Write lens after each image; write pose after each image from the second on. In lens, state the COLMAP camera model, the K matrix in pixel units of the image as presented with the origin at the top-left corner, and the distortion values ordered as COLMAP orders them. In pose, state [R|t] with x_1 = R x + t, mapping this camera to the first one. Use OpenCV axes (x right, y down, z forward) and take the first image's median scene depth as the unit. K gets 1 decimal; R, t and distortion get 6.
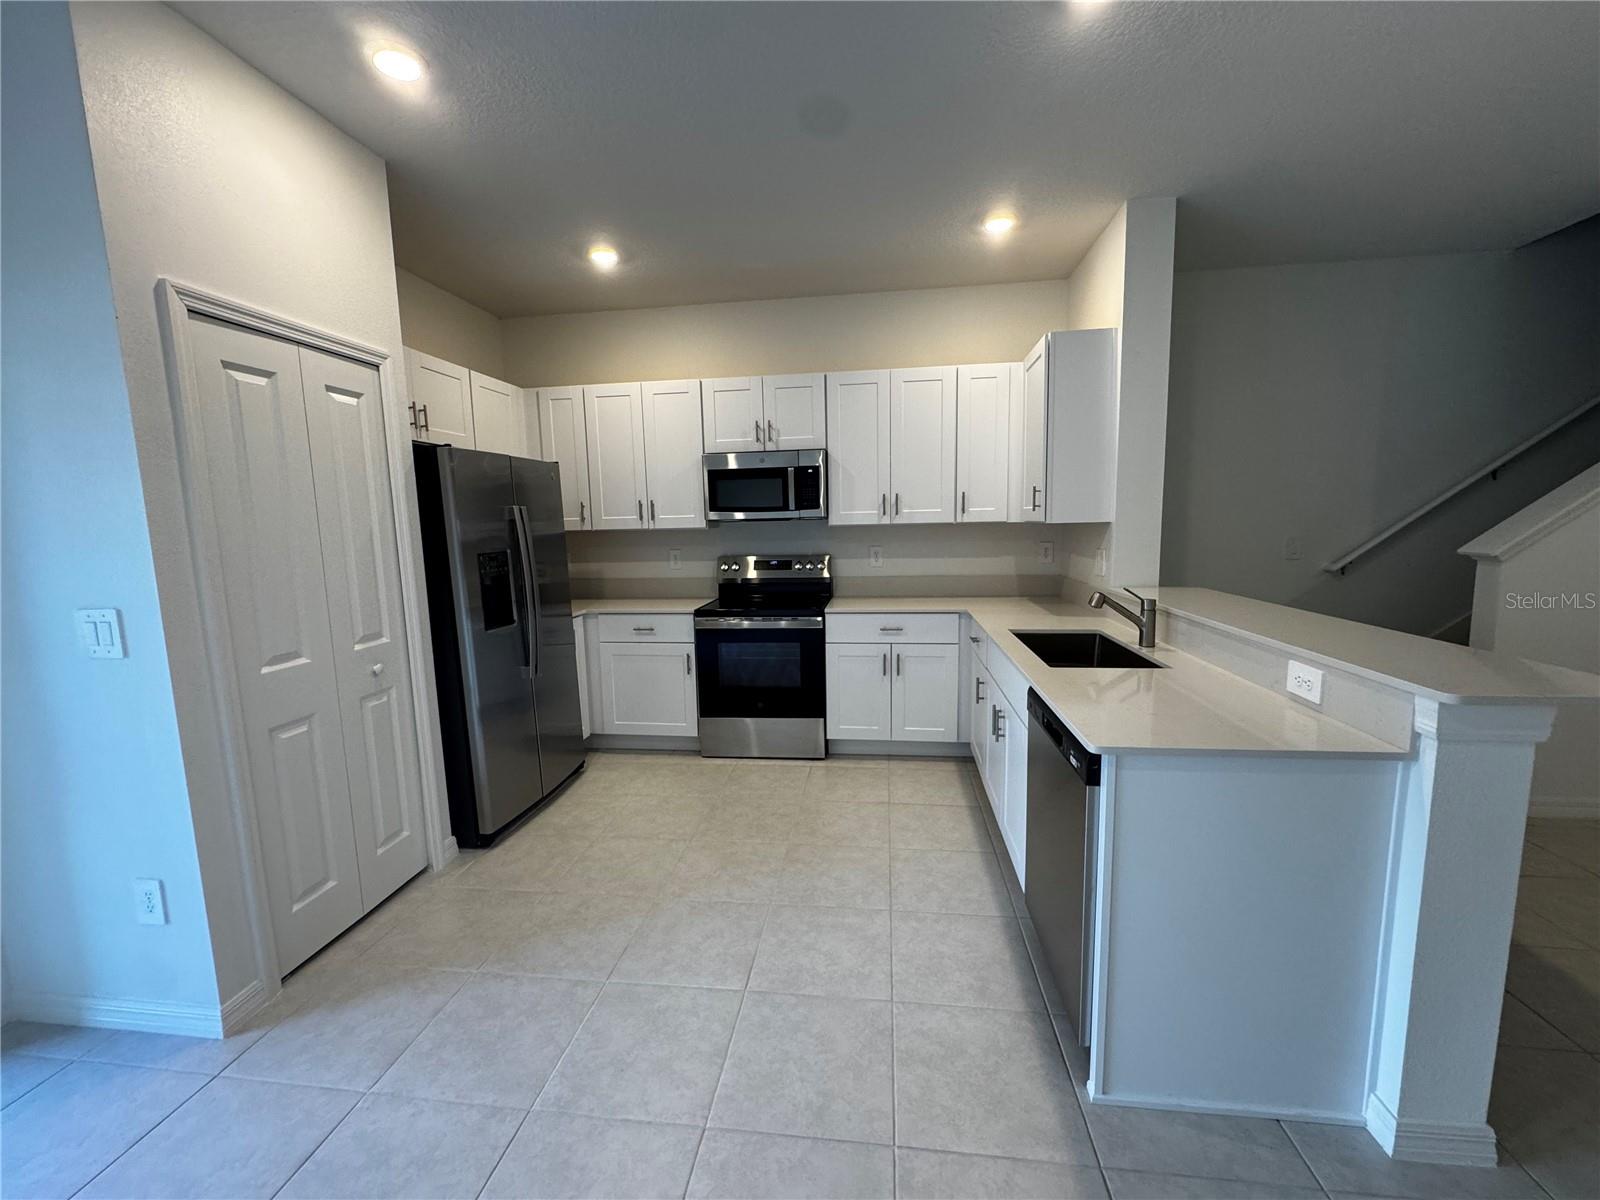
lens RADIAL K [[639.9, 0, 800.0], [0, 639.9, 600.0], [0, 0, 1]] dist [-0.002394, 0.000196]
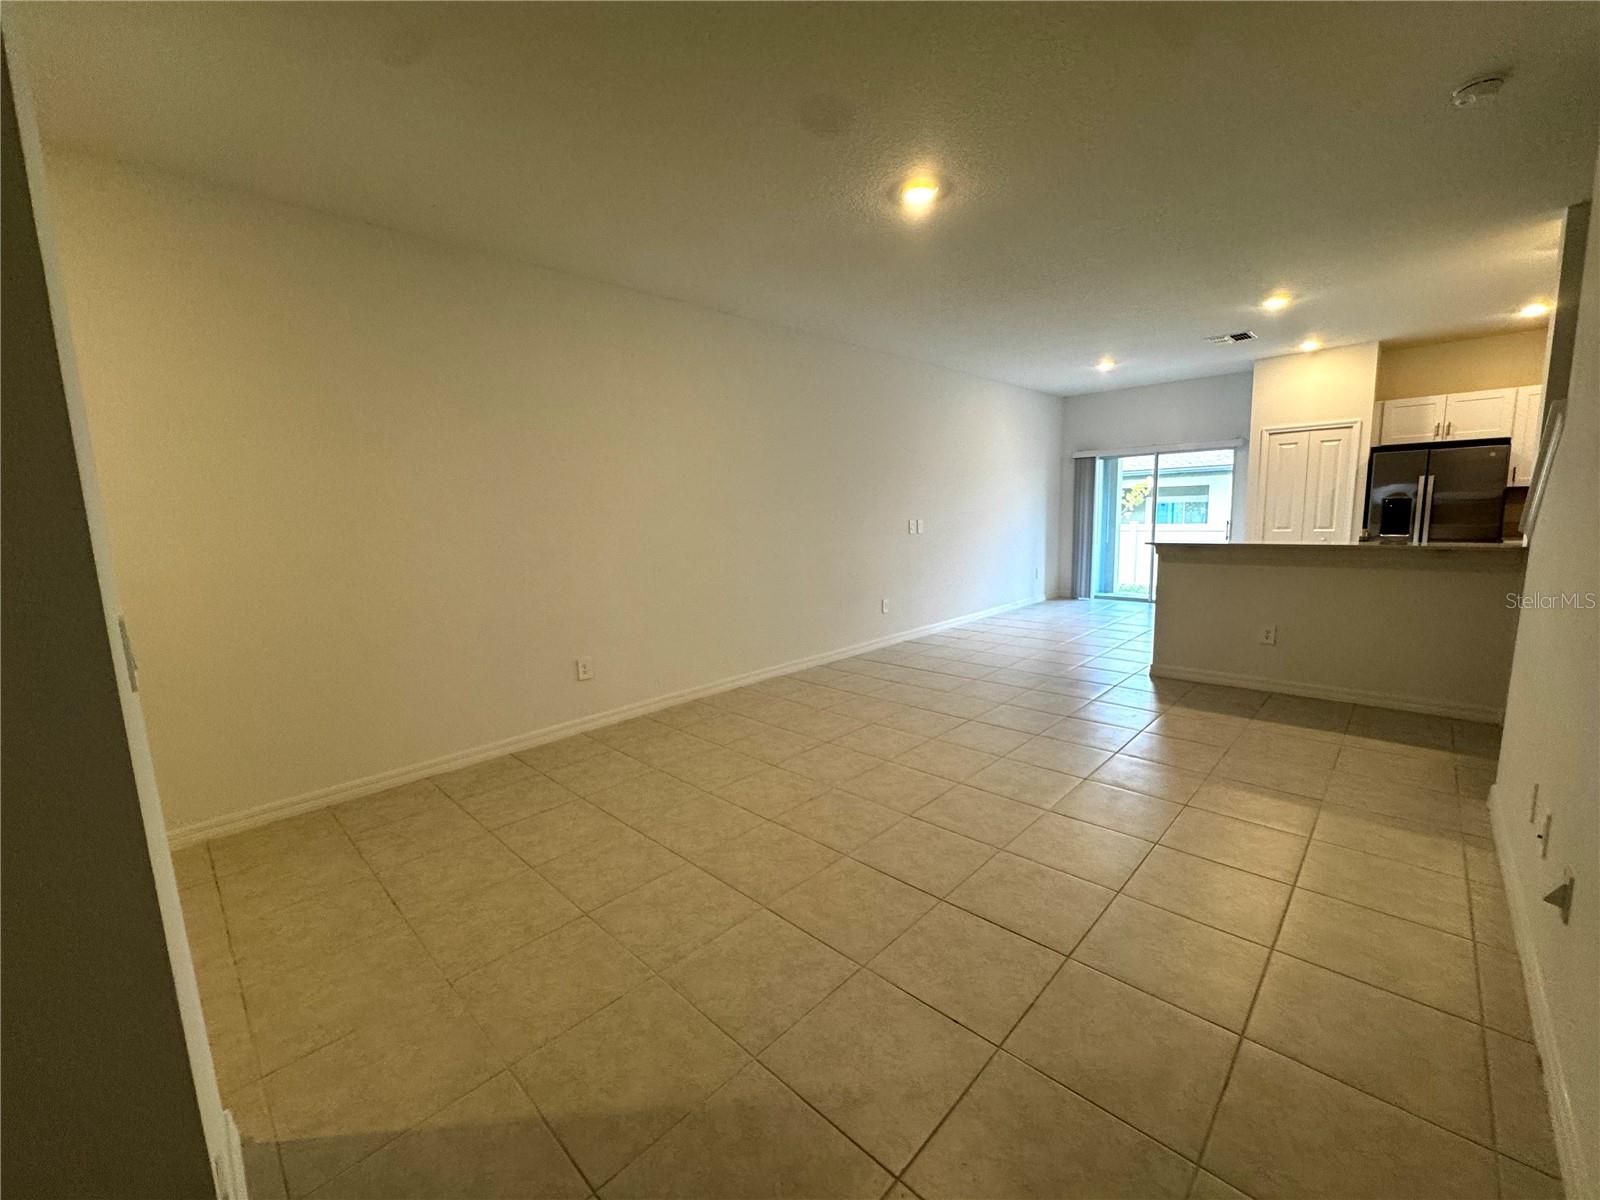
lens RADIAL K [[639.9, 0, 800.0], [0, 639.9, 600.0], [0, 0, 1]] dist [-0.002394, 0.000196]
pose [[-0.594666, 0.162644, -0.787350, 1.887551], [-0.050291, 0.969880, 0.238334, -0.116905], [0.802399, 0.181326, -0.568575, 0.511196]]
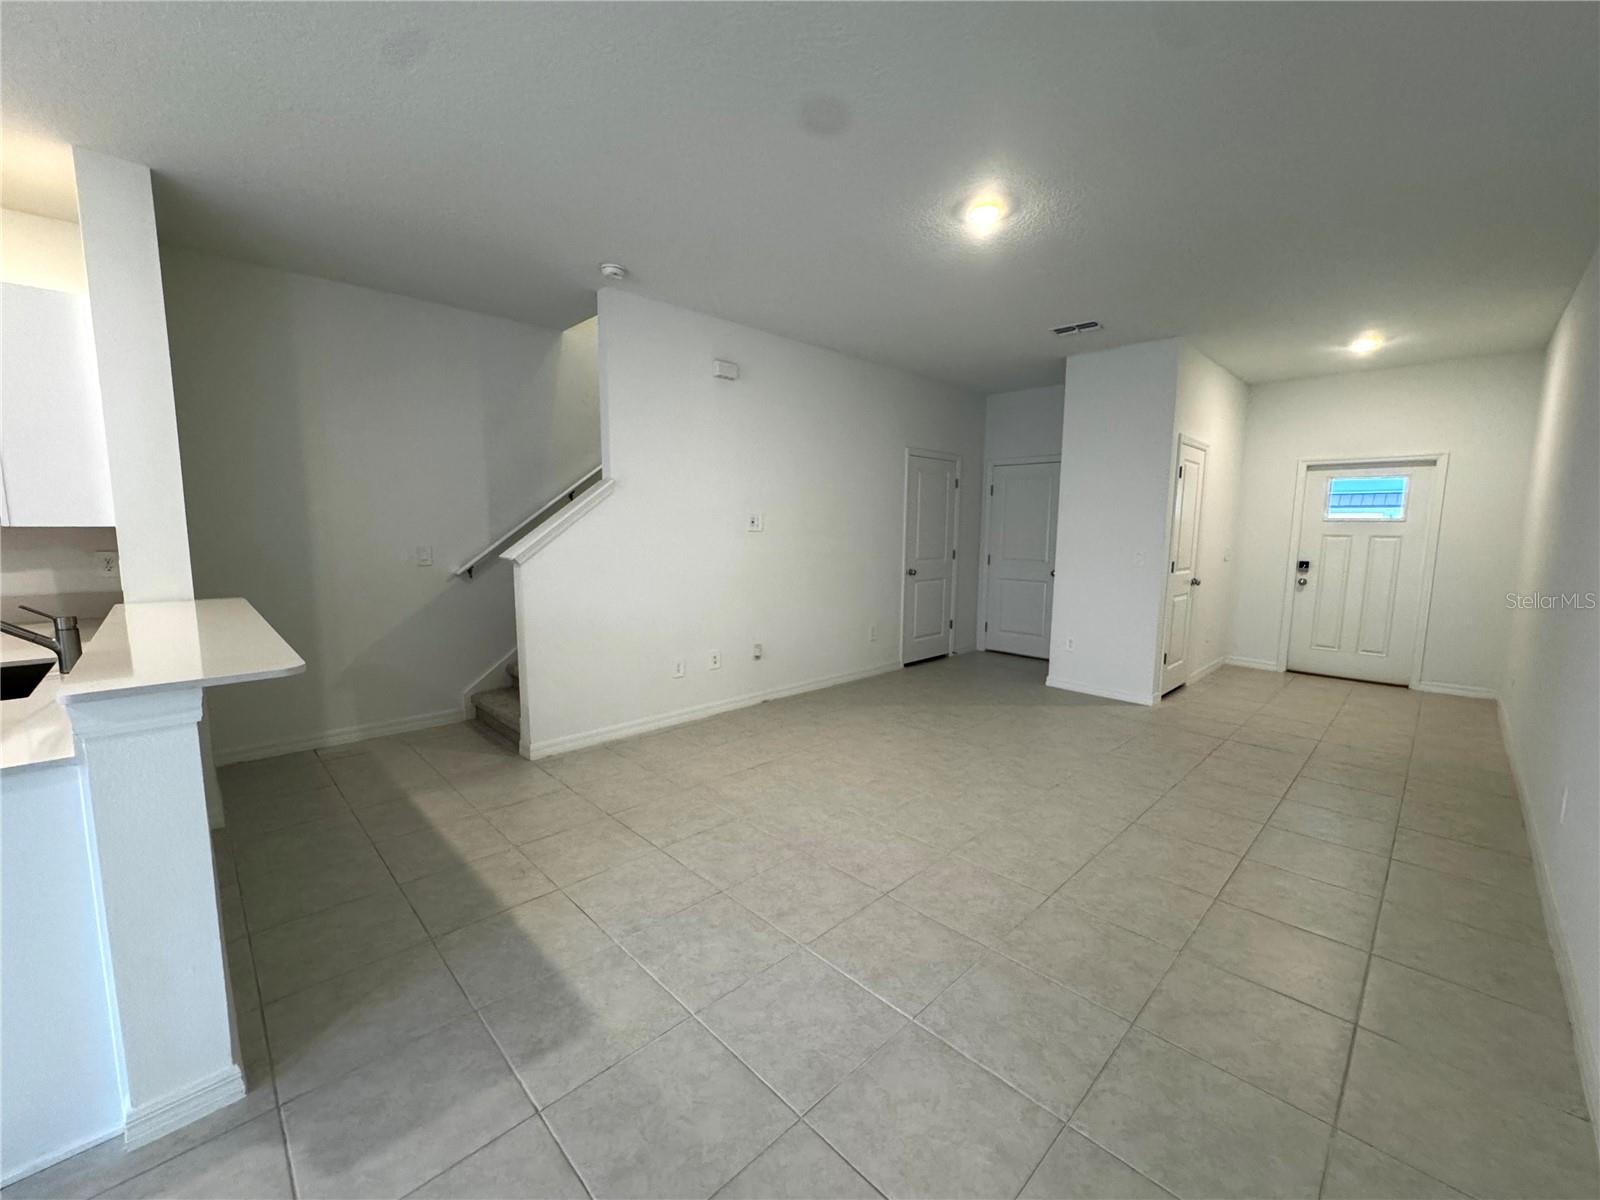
lens RADIAL K [[639.9, 0, 800.0], [0, 639.9, 600.0], [0, 0, 1]] dist [-0.002394, 0.000196]
pose [[0.618469, -0.064365, 0.783169, 0.318740], [0.076272, 0.996851, 0.021694, 0.021631], [-0.782099, 0.046317, 0.621430, -0.190065]]
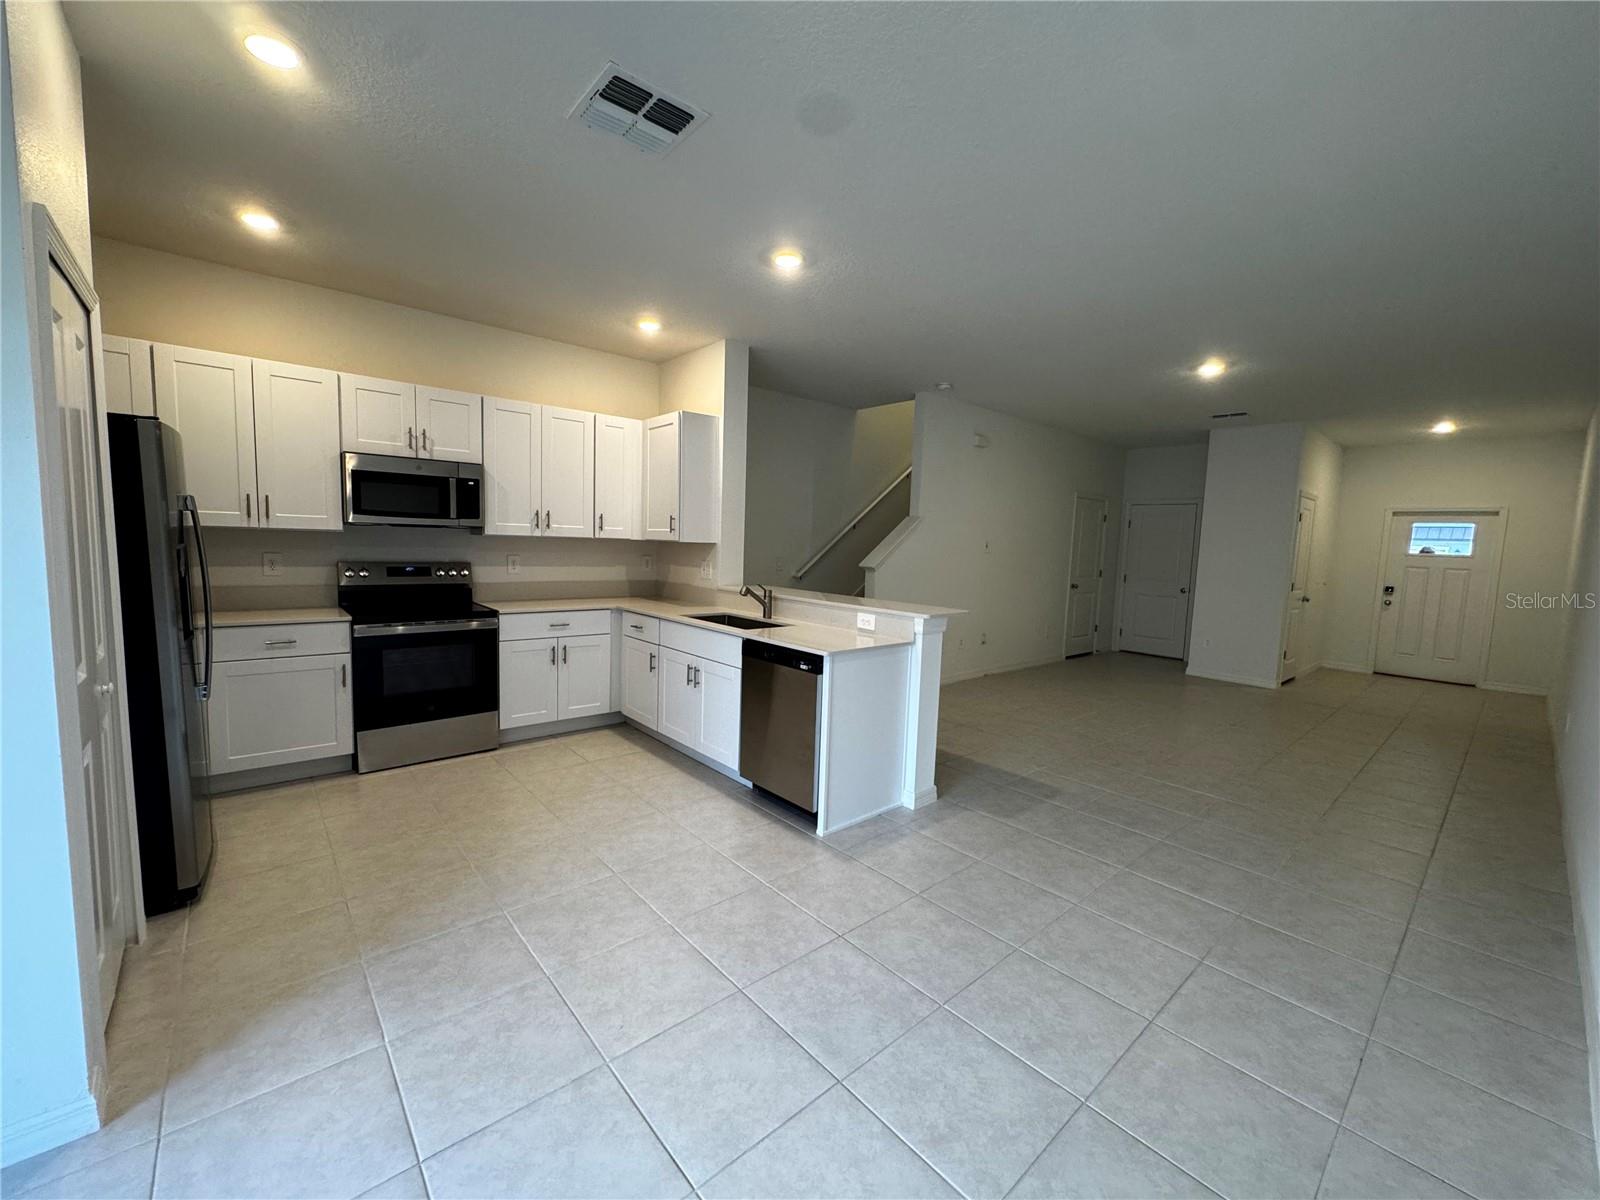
lens RADIAL K [[639.9, 0, 800.0], [0, 639.9, 600.0], [0, 0, 1]] dist [-0.002394, 0.000196]
pose [[0.659769, -0.025524, 0.751035, -0.438702], [0.045558, 0.998943, -0.006073, 0.025939], [-0.750086, 0.038222, 0.660235, -0.118033]]
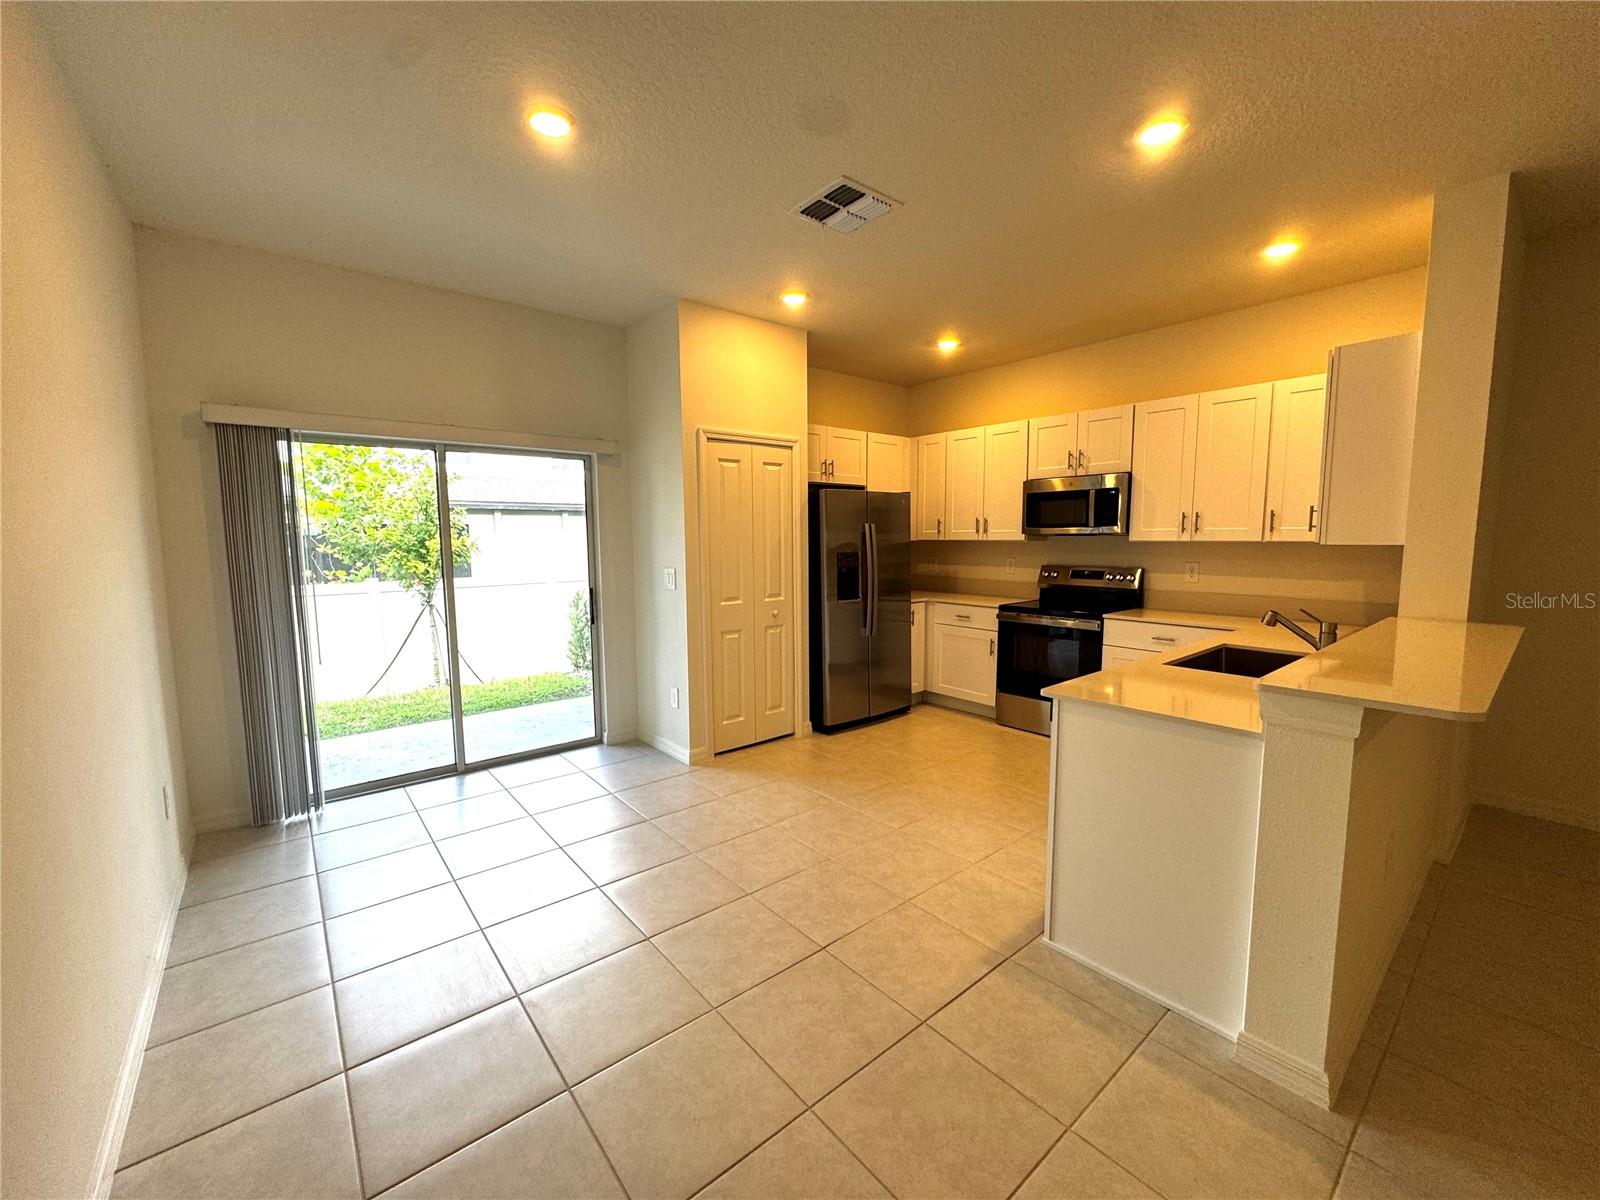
lens RADIAL K [[639.9, 0, 800.0], [0, 639.9, 600.0], [0, 0, 1]] dist [-0.002394, 0.000196]
pose [[0.733822, 0.087143, -0.673729, 0.397503], [-0.096317, 0.995066, 0.023799, 0.013338], [0.672479, 0.047428, 0.738595, -0.196472]]
